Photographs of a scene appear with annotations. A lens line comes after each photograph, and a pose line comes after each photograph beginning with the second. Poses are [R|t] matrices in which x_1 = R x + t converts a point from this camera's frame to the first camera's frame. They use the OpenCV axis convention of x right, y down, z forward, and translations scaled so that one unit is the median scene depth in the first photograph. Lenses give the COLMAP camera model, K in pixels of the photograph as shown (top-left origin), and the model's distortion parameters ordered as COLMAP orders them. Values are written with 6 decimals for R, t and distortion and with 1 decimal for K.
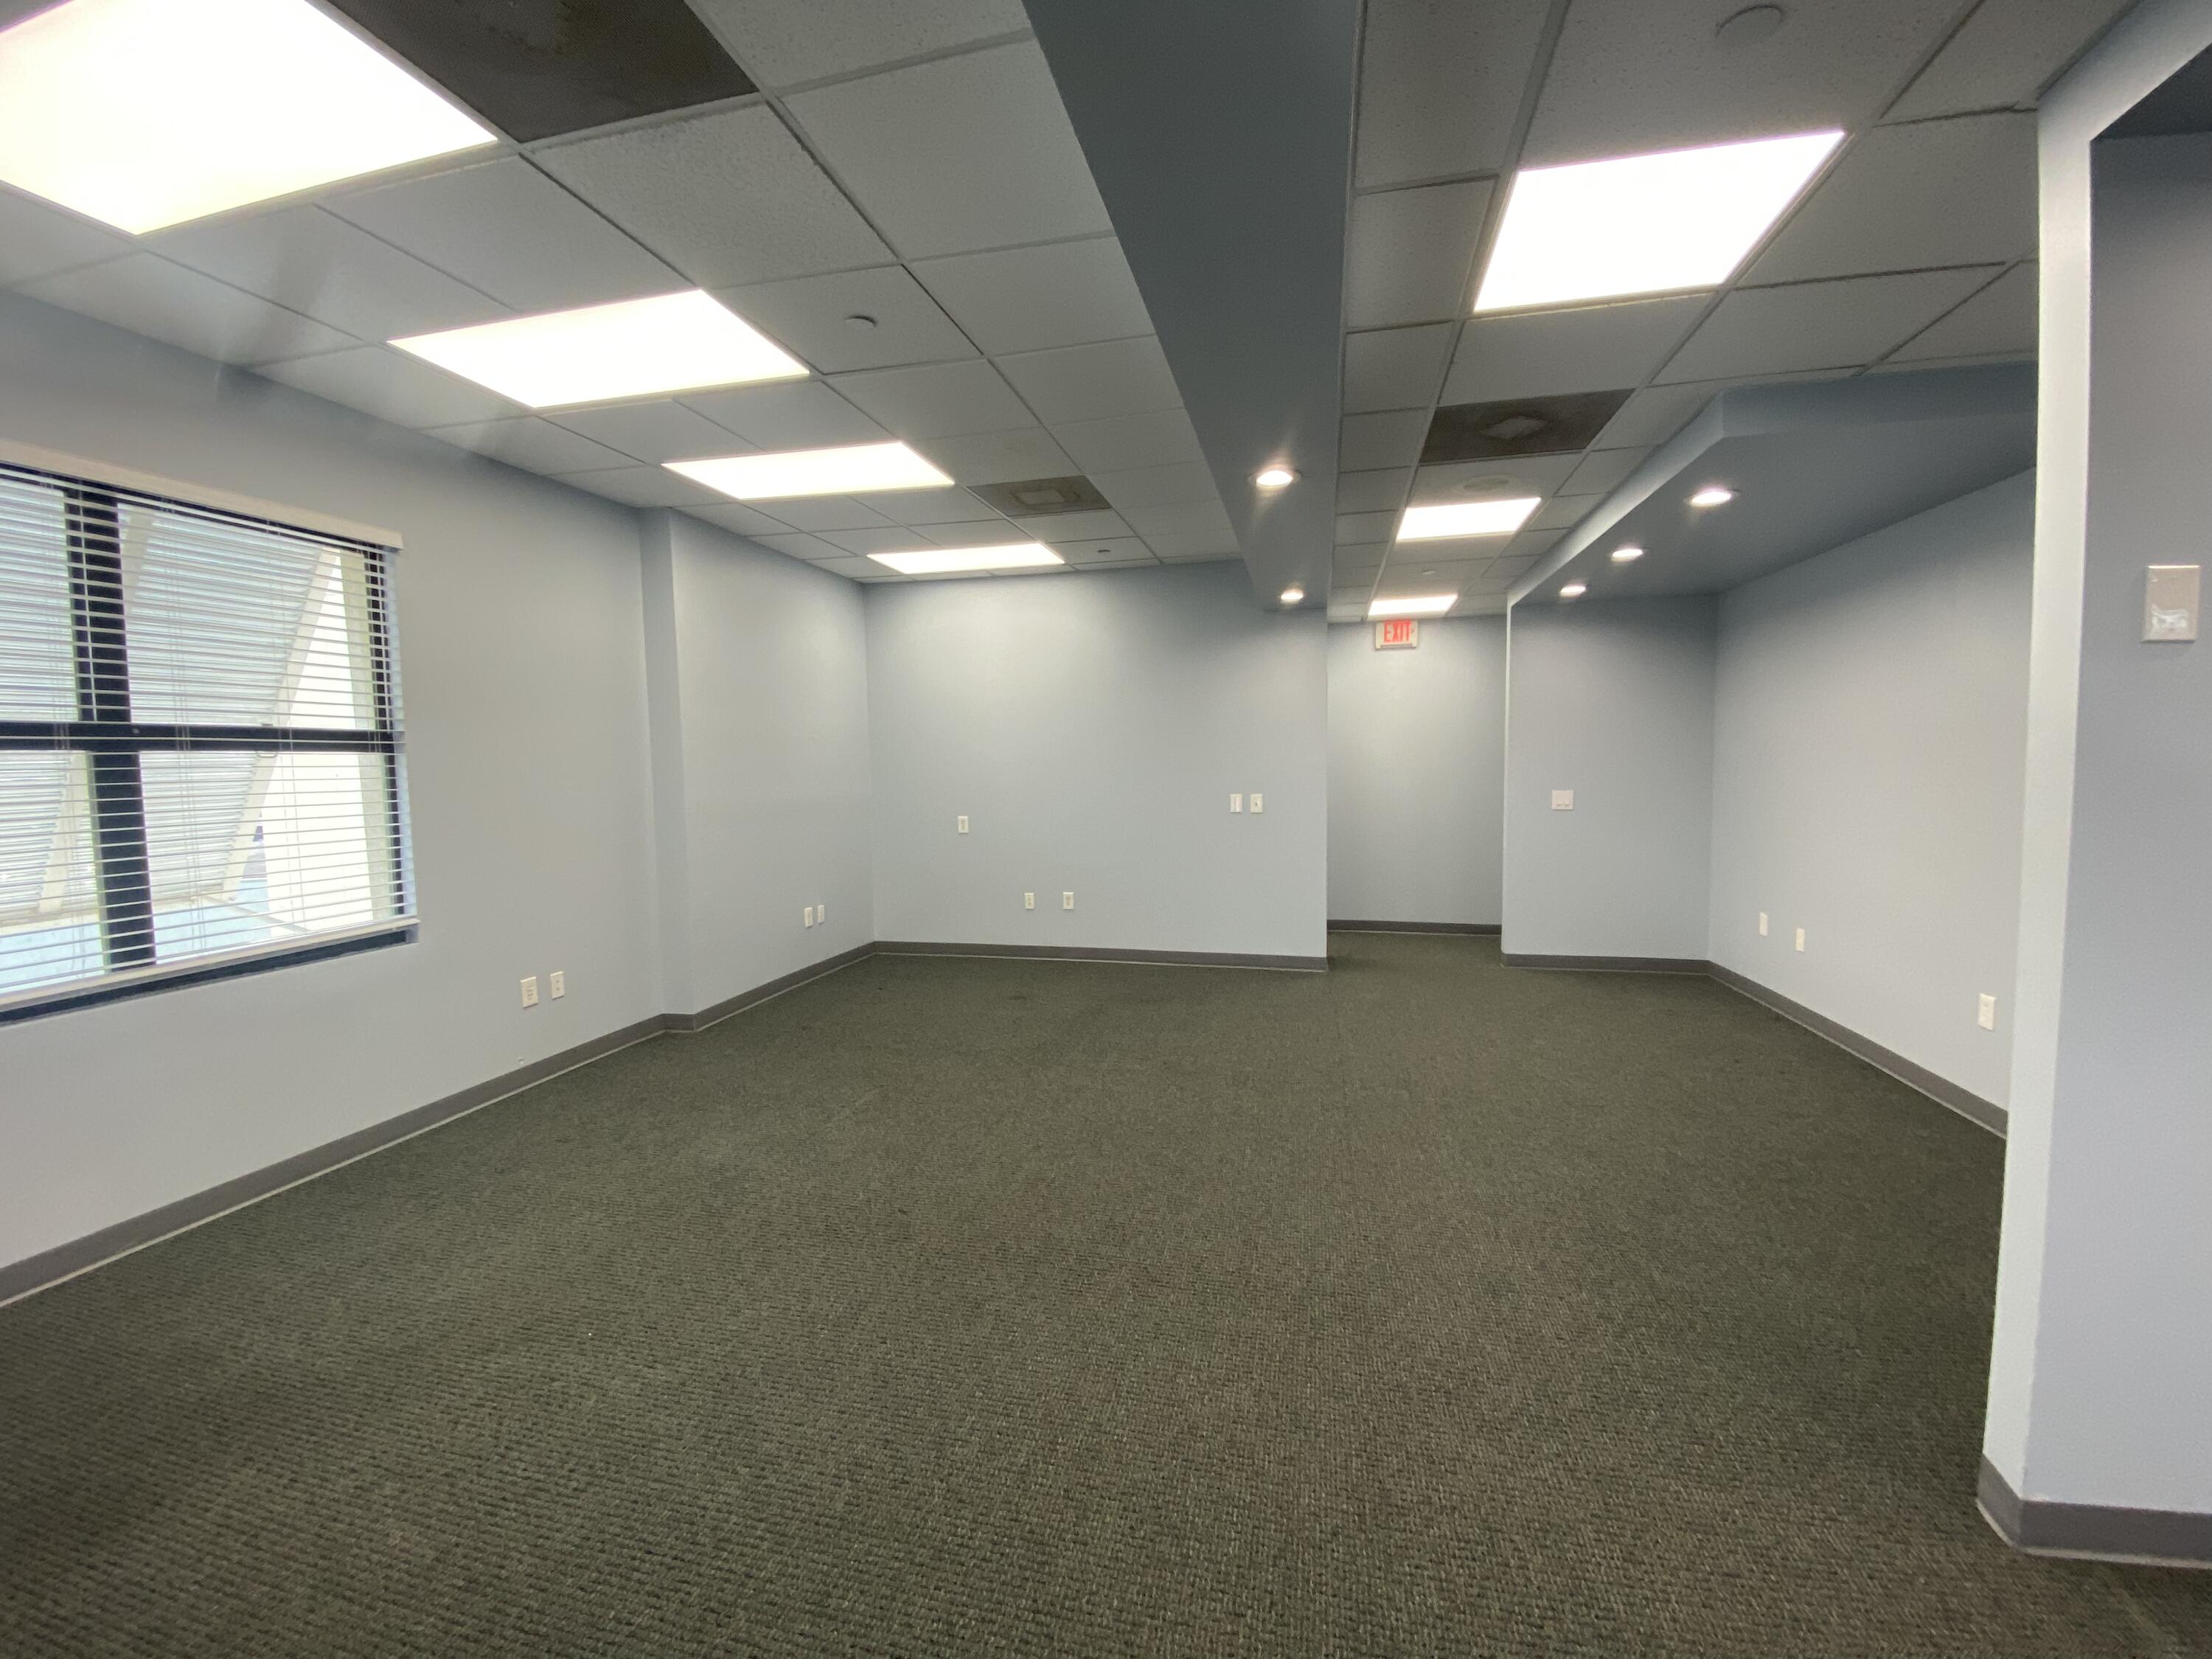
lens RADIAL K [[910.6, 0, 1104.6], [0, 910.6, 814.9], [0, 0, 1]] dist [0.006335, -0.001543]
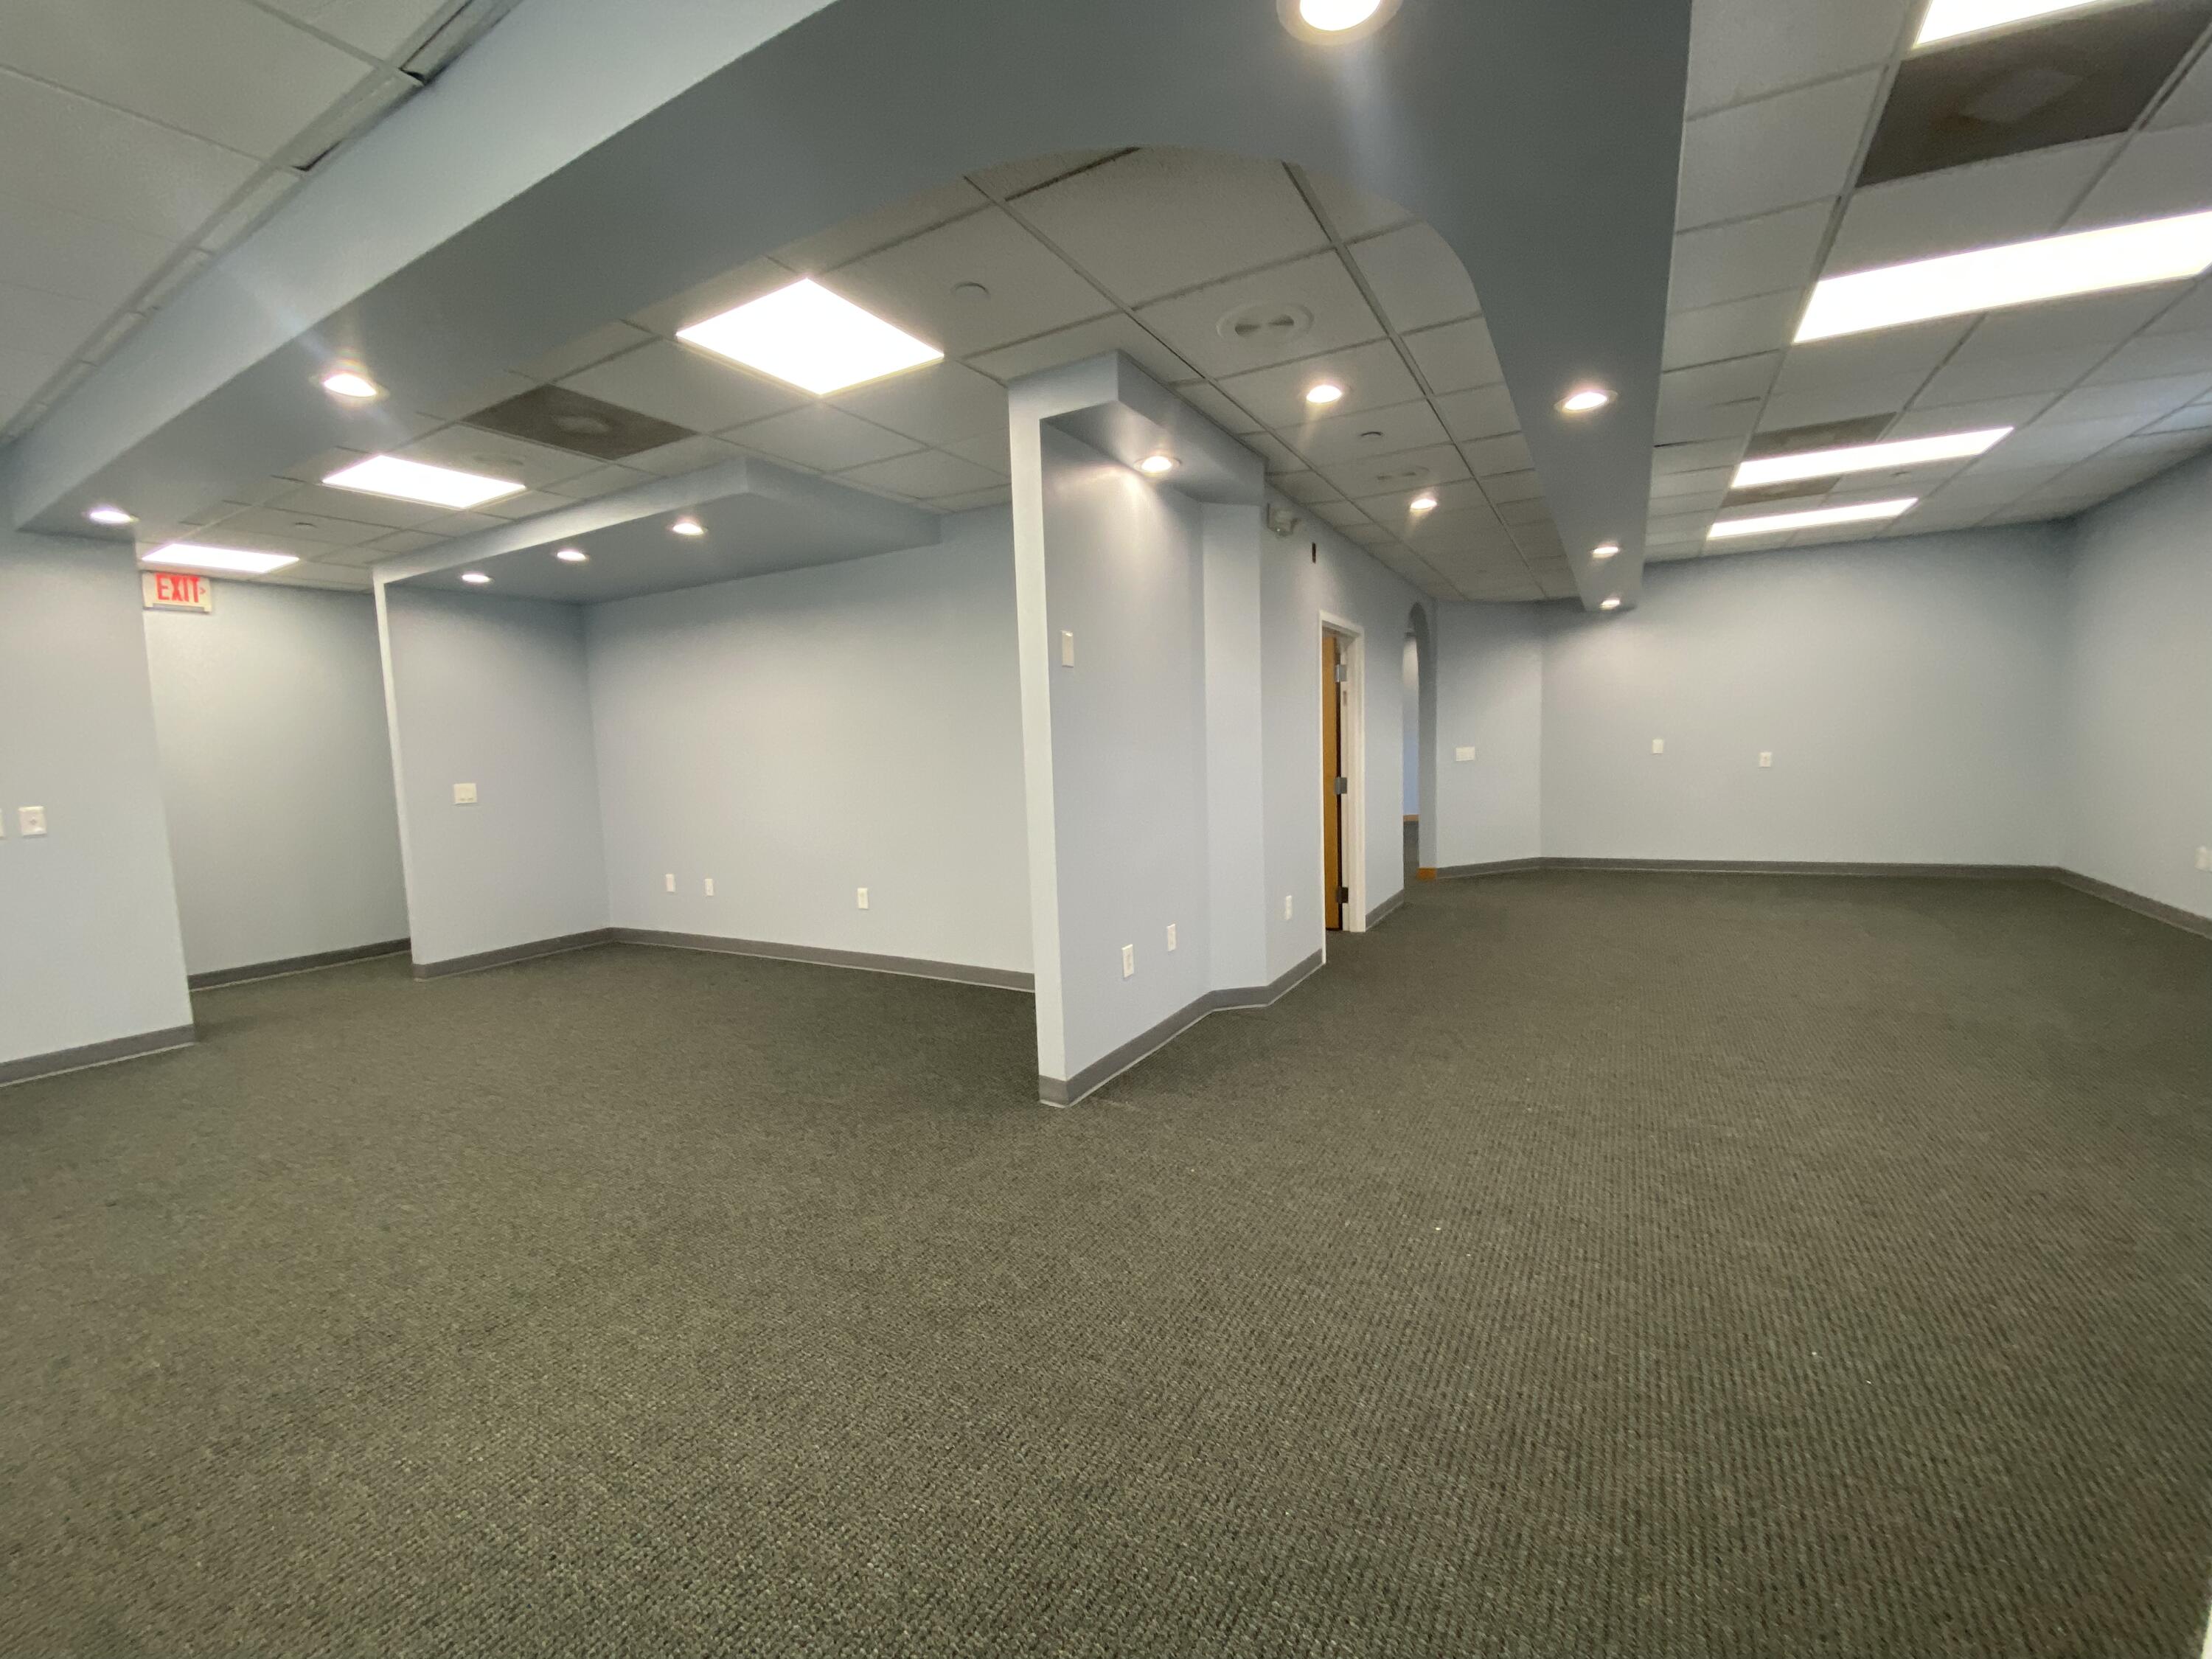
lens RADIAL K [[910.6, 0, 1100.2], [0, 910.6, 837.3], [0, 0, 1]] dist [0.006335, -0.001543]
pose [[0.299719, -0.100359, 0.948734, -0.351812], [0.088179, 0.993109, 0.077195, 0.021577], [-0.949944, 0.060522, 0.306503, 0.103384]]
